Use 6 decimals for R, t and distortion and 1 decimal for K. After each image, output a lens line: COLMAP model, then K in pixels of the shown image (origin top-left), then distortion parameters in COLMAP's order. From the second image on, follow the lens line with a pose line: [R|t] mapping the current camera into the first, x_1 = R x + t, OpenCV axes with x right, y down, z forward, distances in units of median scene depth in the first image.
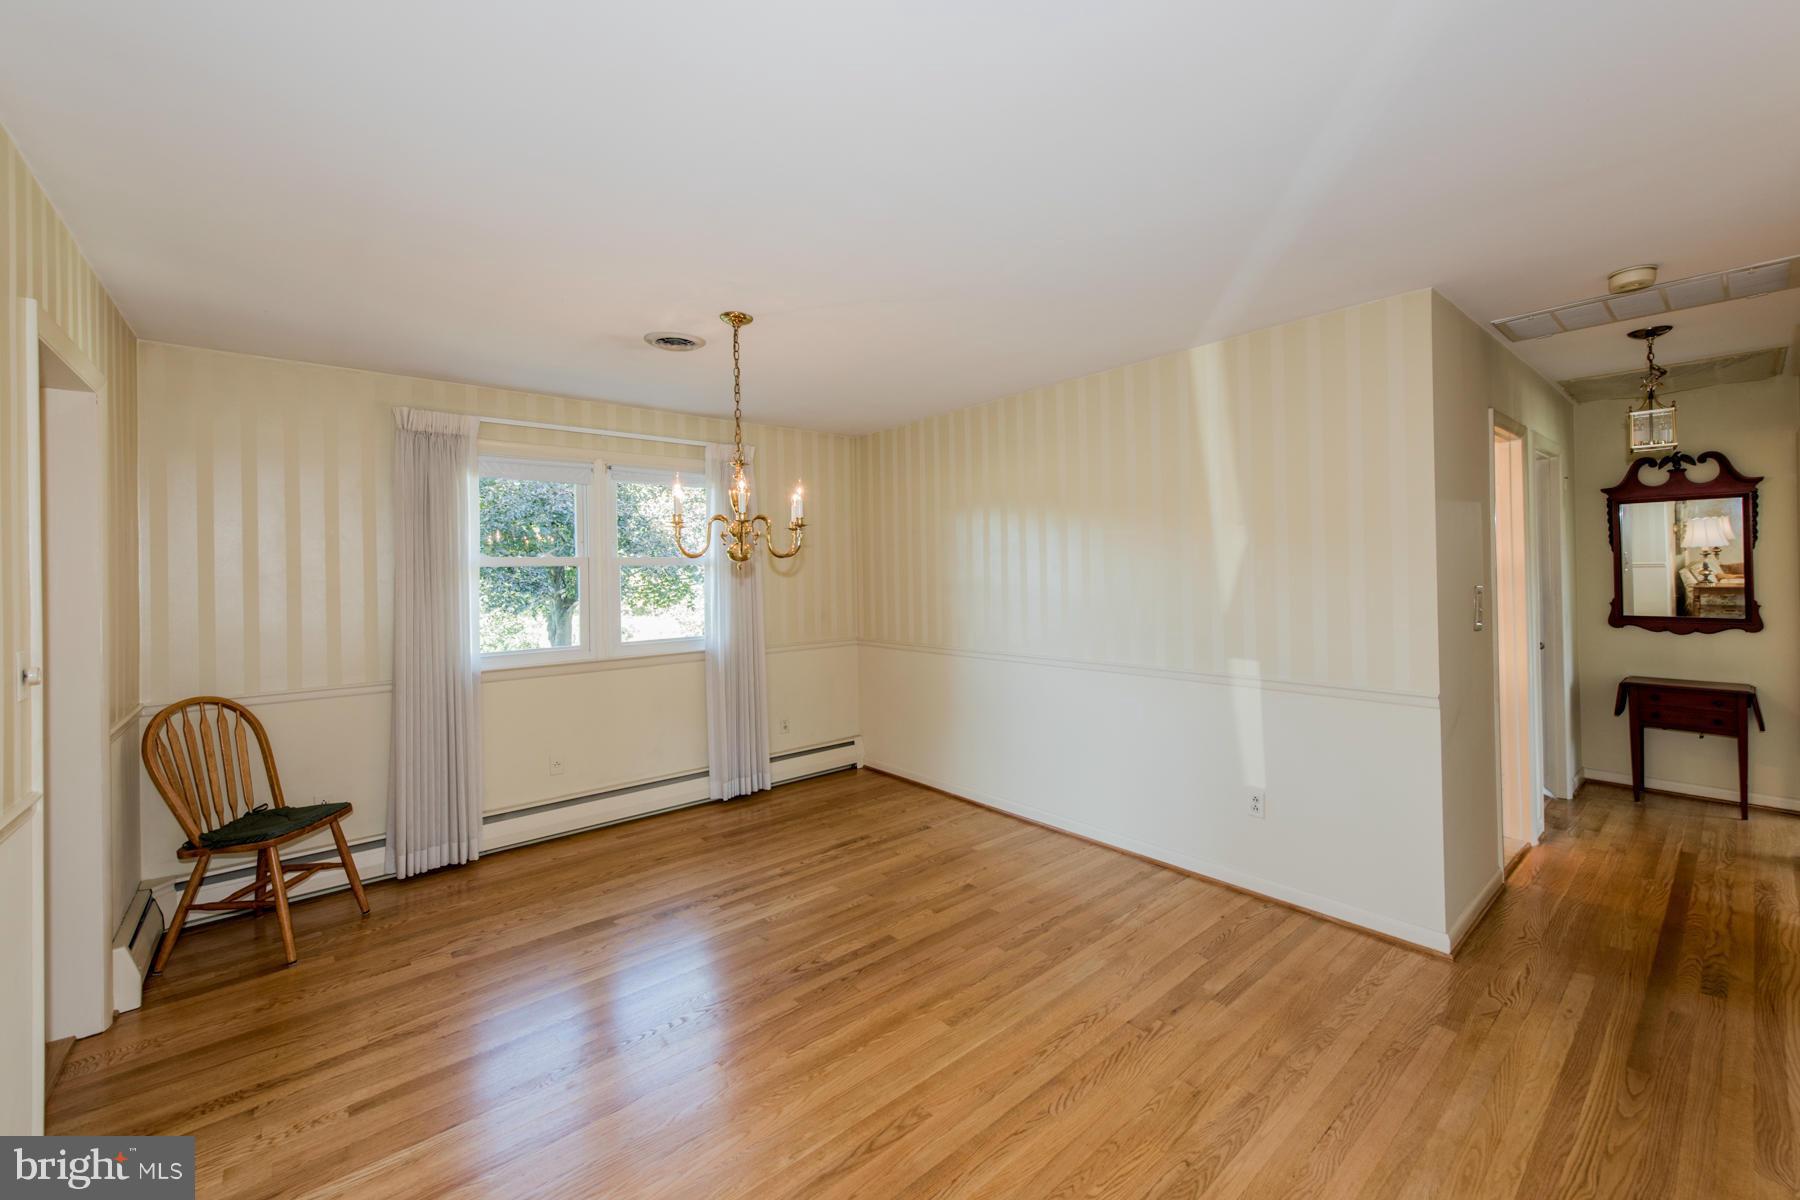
lens RADIAL K [[708.9, 0, 899.8], [0, 708.9, 600.8], [0, 0, 1]] dist [0.006759, -0.000311]
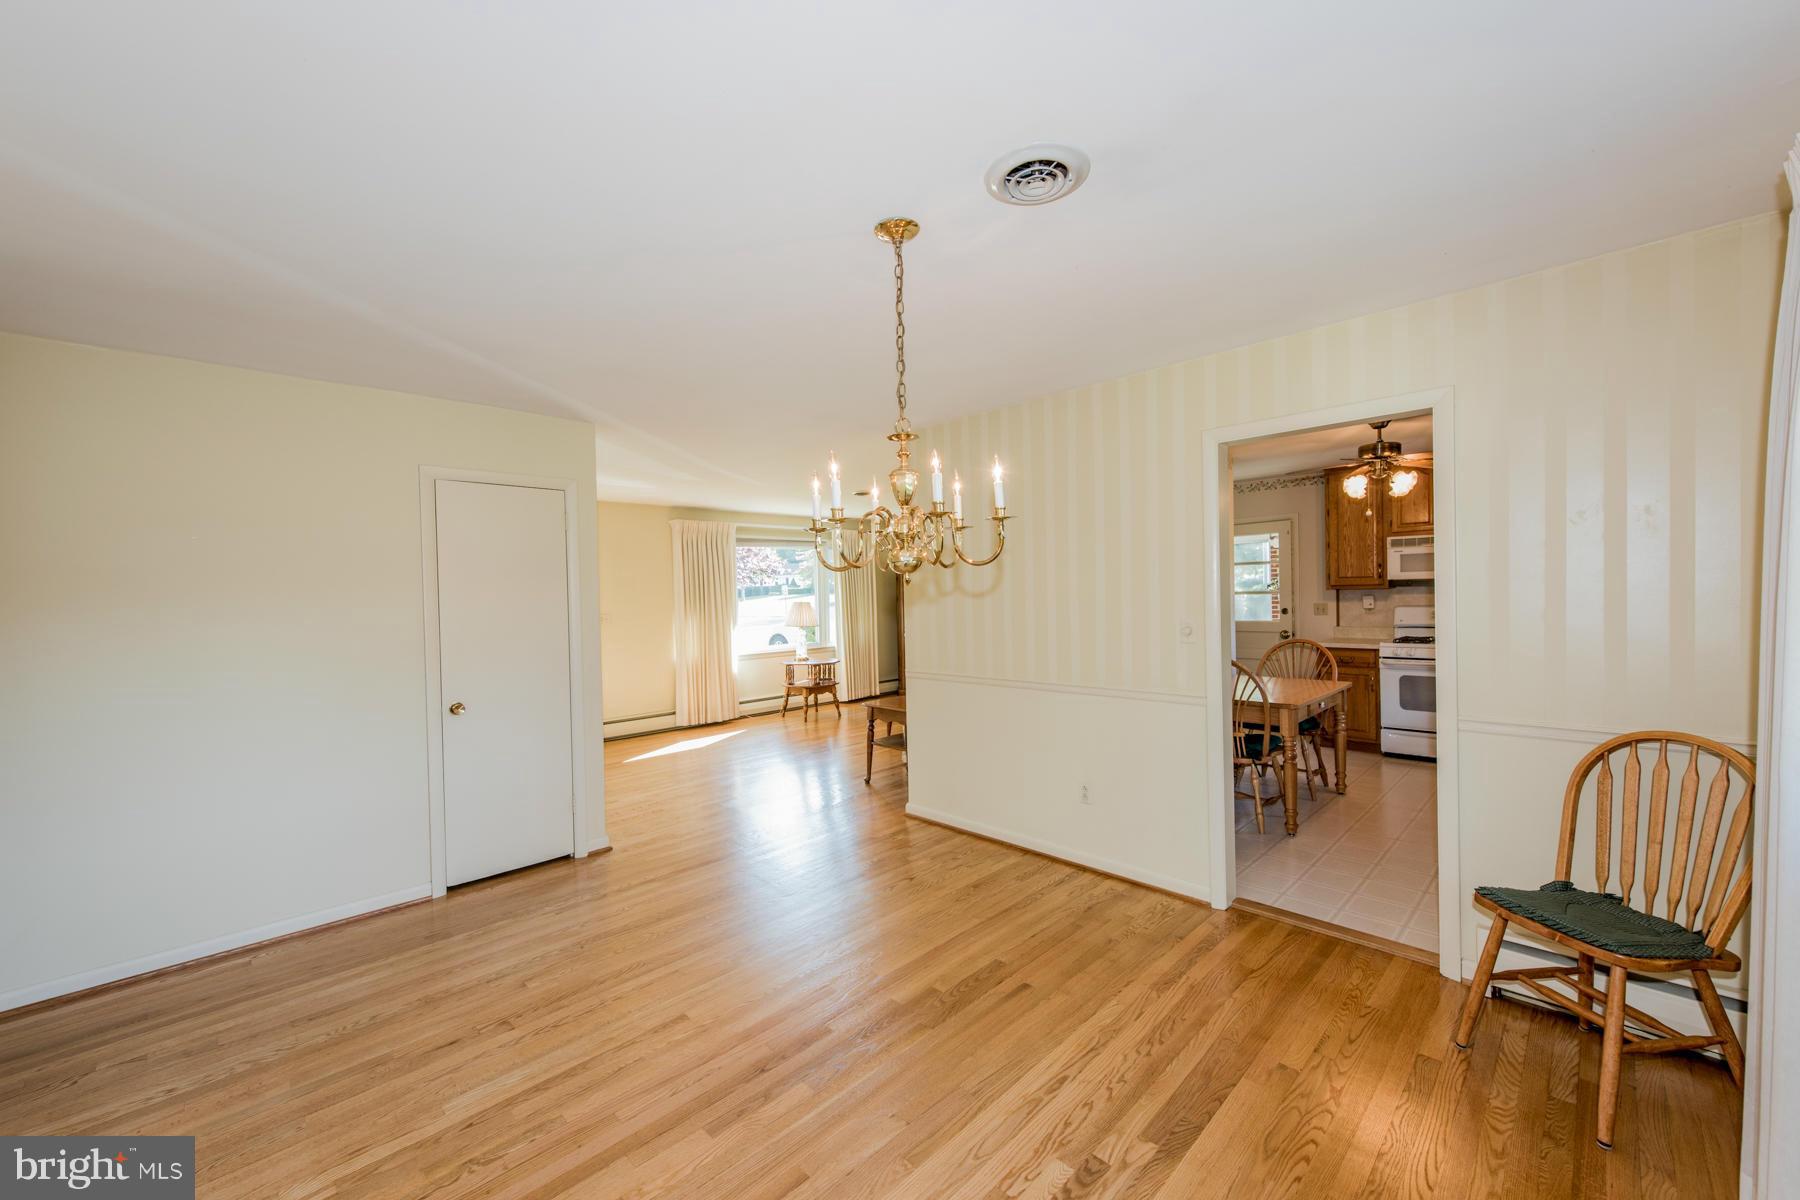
lens RADIAL K [[708.9, 0, 904.2], [0, 708.9, 608.1], [0, 0, 1]] dist [0.006759, -0.000311]
pose [[-0.996003, 0.041668, -0.079011, -0.171169], [0.036806, 0.997395, 0.062036, -0.068235], [0.081390, 0.058880, -0.994942, 1.739429]]
